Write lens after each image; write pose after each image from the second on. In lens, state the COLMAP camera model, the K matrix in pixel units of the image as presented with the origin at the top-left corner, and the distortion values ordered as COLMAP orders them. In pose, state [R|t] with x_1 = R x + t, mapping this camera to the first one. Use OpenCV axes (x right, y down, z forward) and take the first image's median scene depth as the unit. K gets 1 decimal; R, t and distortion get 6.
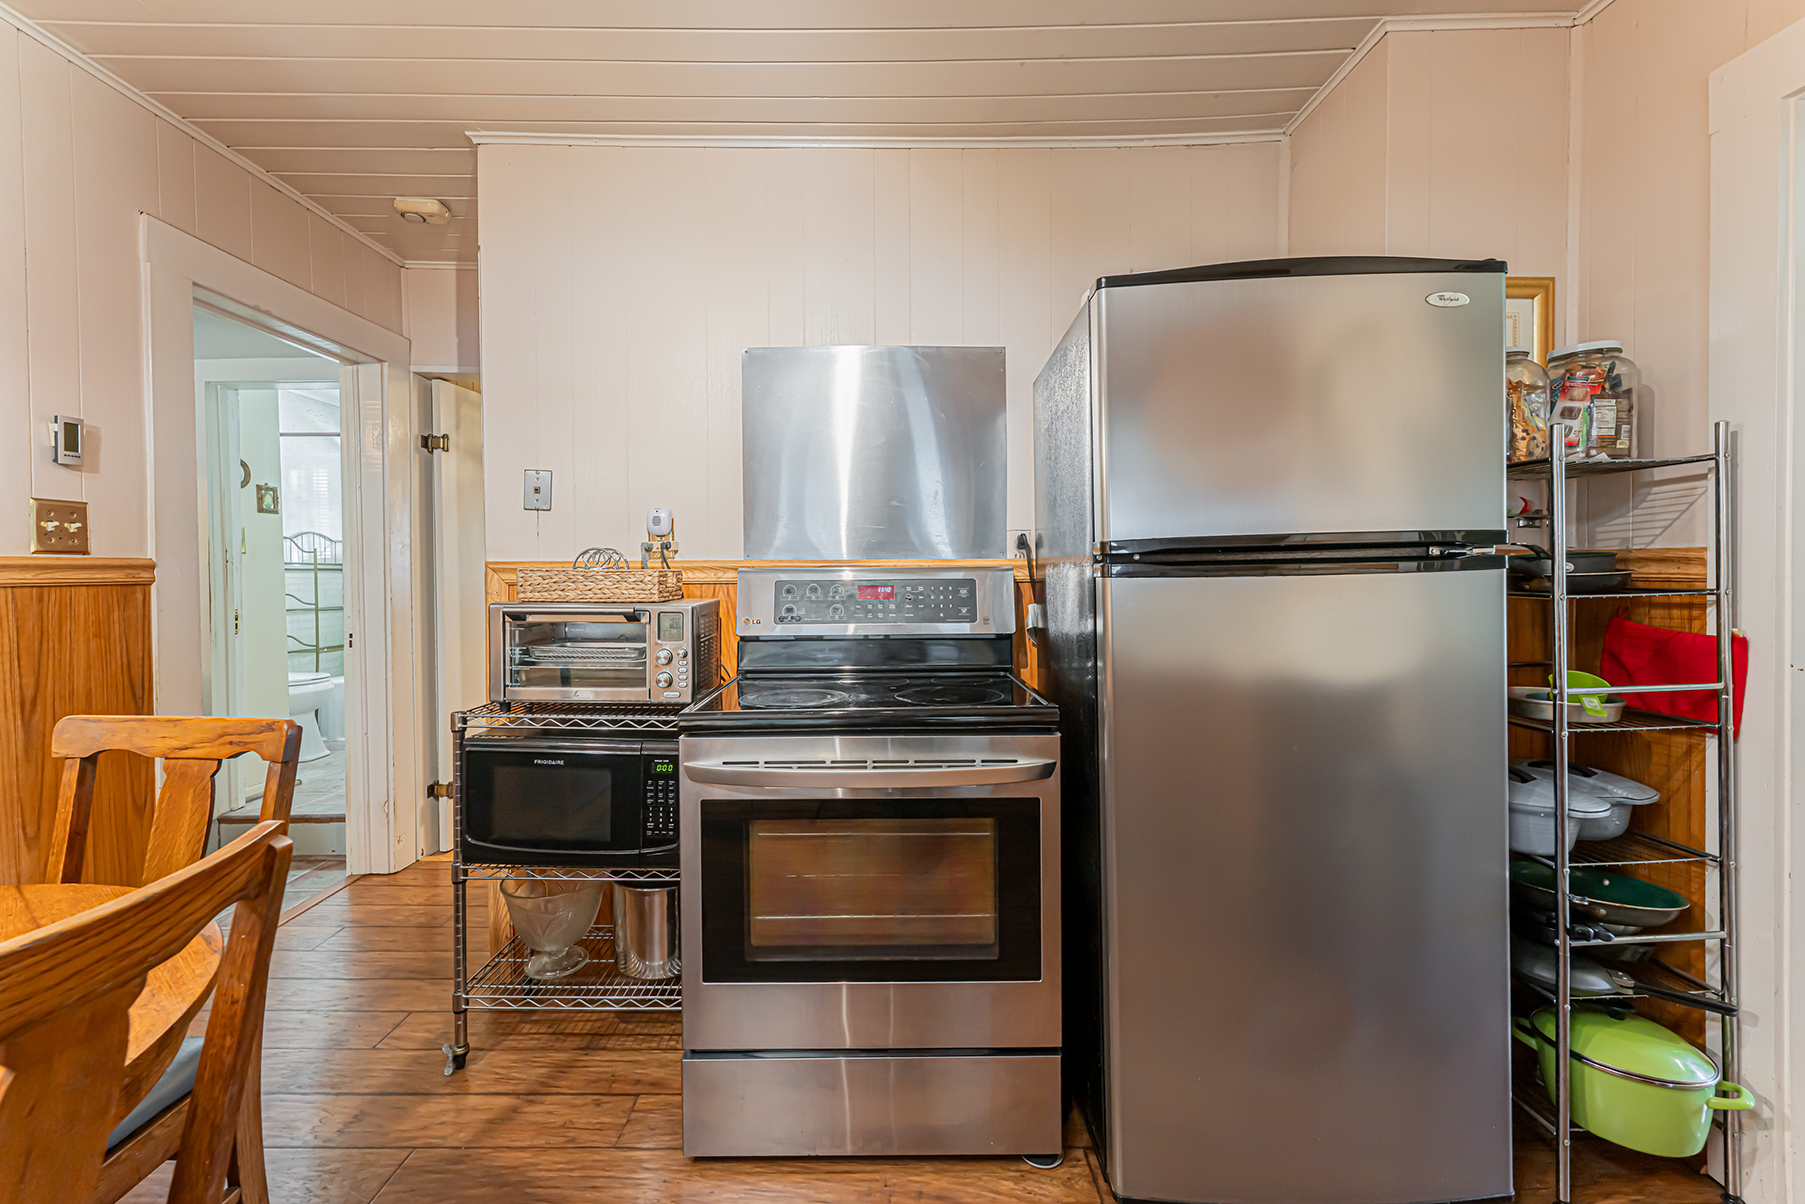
lens RADIAL K [[735.5, 0, 896.1], [0, 735.5, 579.4], [0, 0, 1]] dist [-0.002685, 0.000490]
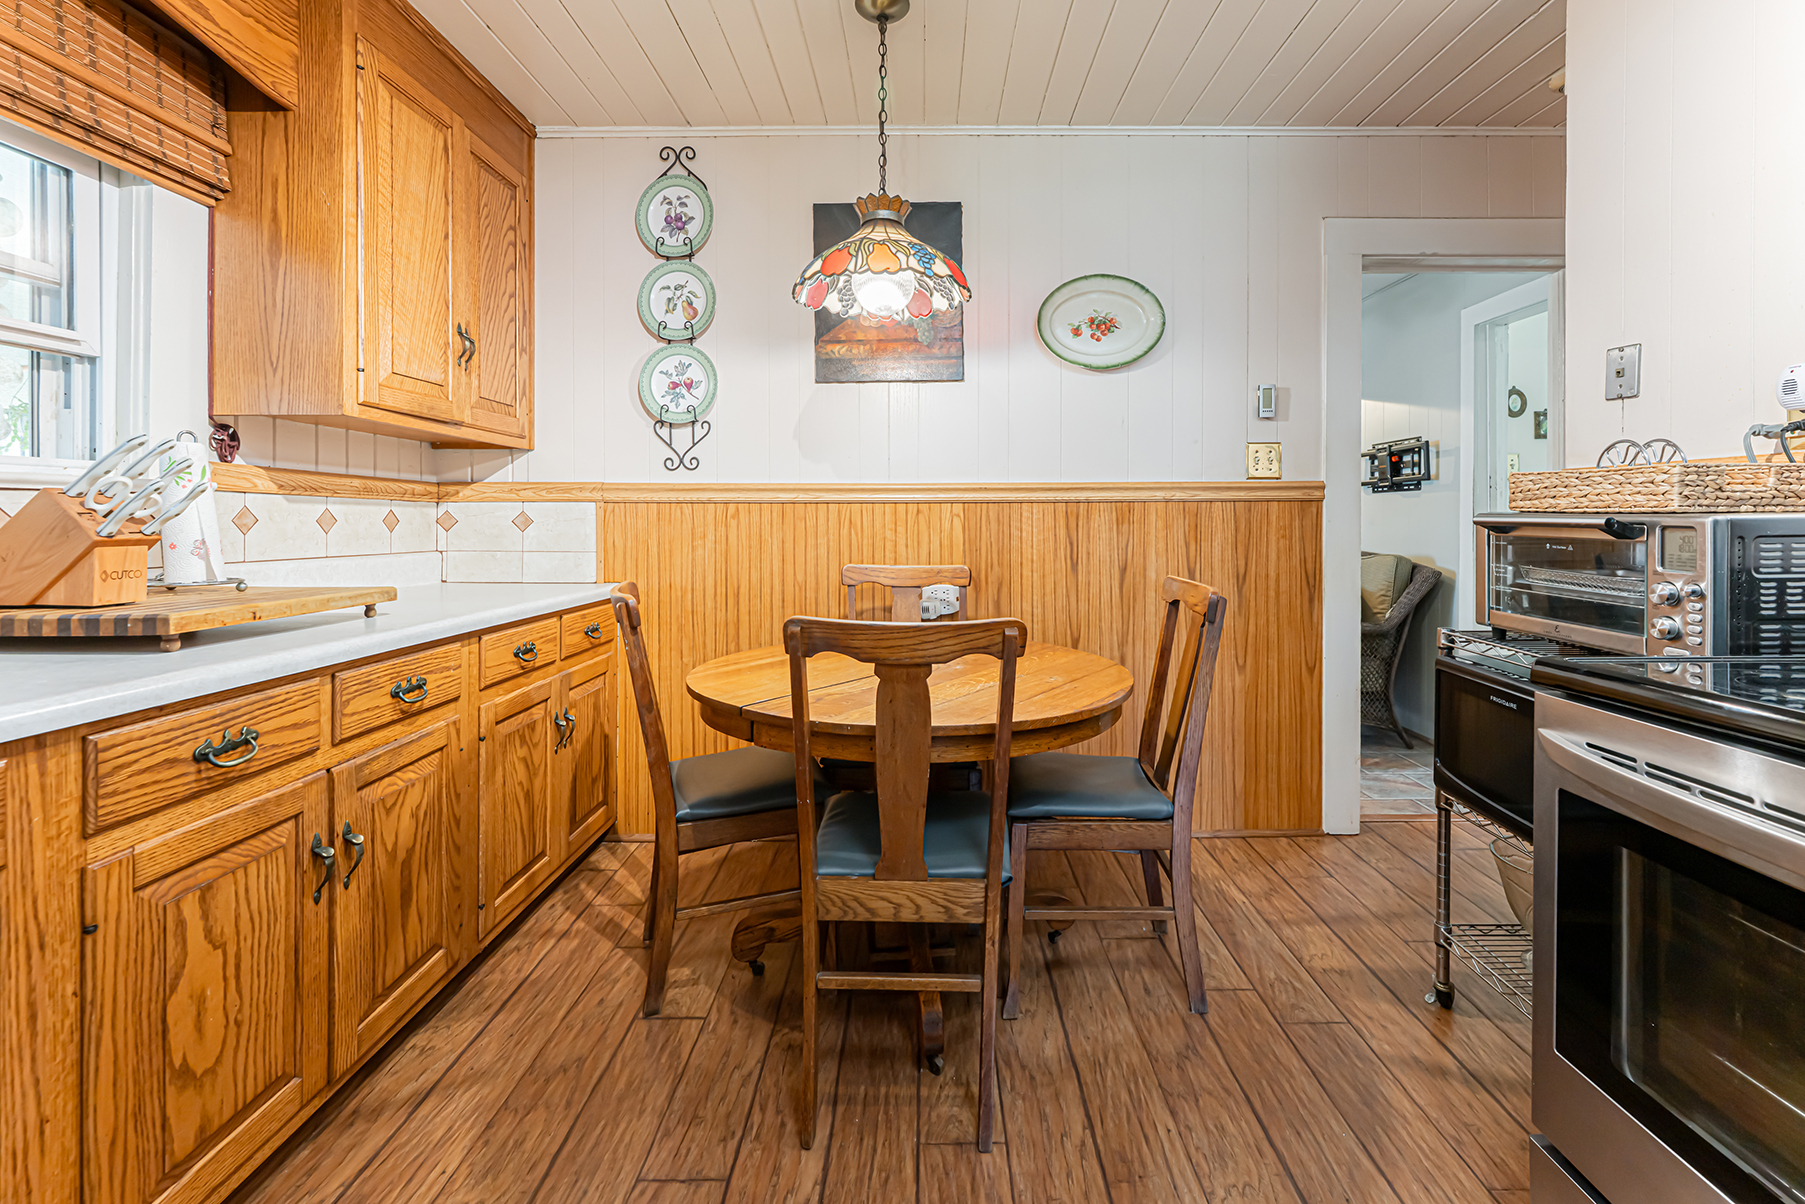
lens RADIAL K [[761.4, 0, 931.8], [0, 761.4, 520.5], [0, 0, 1]] dist [-0.000202, 0.000243]
pose [[-0.009037, 0.008747, -0.999921, 0.382625], [-0.008376, 0.999926, 0.008823, 0.039058], [0.999924, 0.008456, -0.008963, 0.345958]]
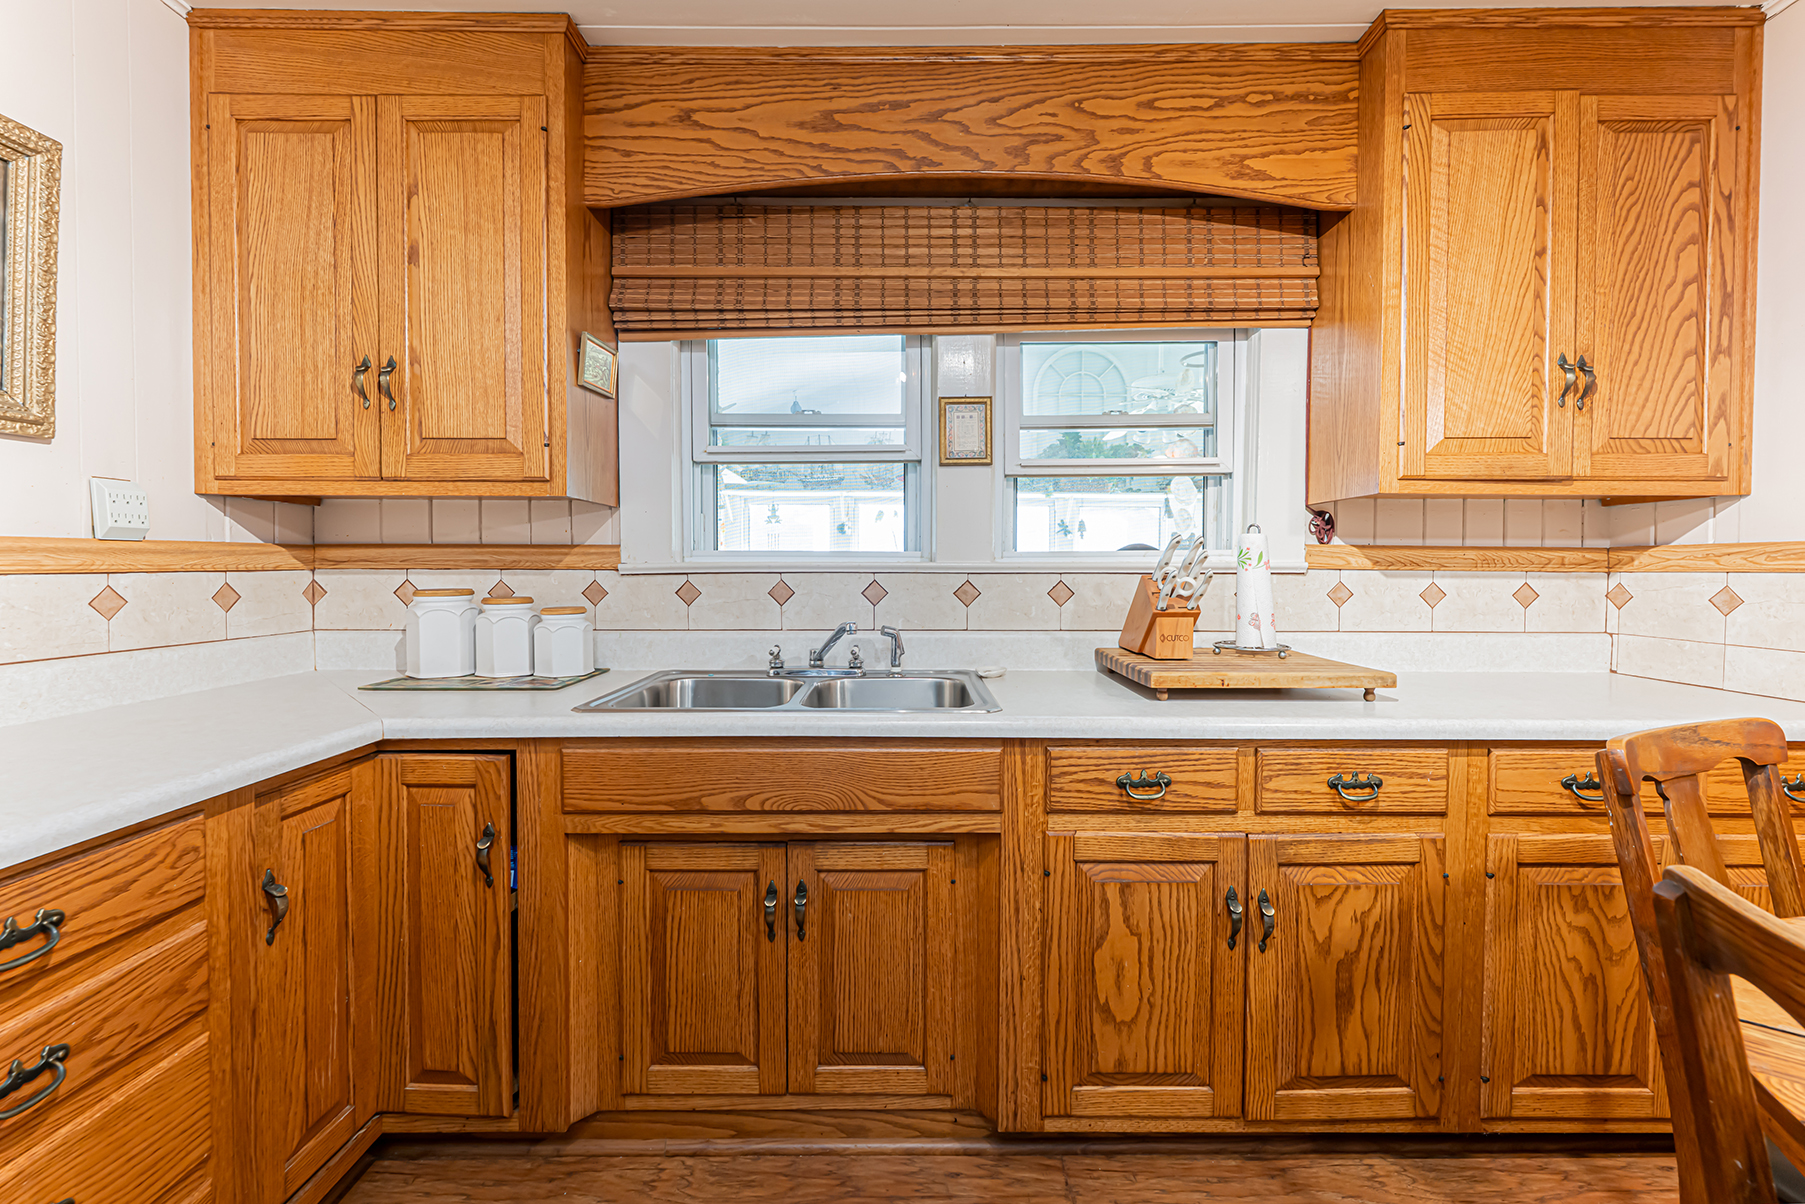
lens RADIAL K [[735.5, 0, 913.7], [0, 735.5, 579.7], [0, 0, 1]] dist [-0.002685, 0.000490]
pose [[-0.999870, 0.006034, 0.014978, -0.009931], [0.006401, 0.999678, 0.024566, 0.001861], [-0.014825, 0.024659, -0.999586, 0.531321]]
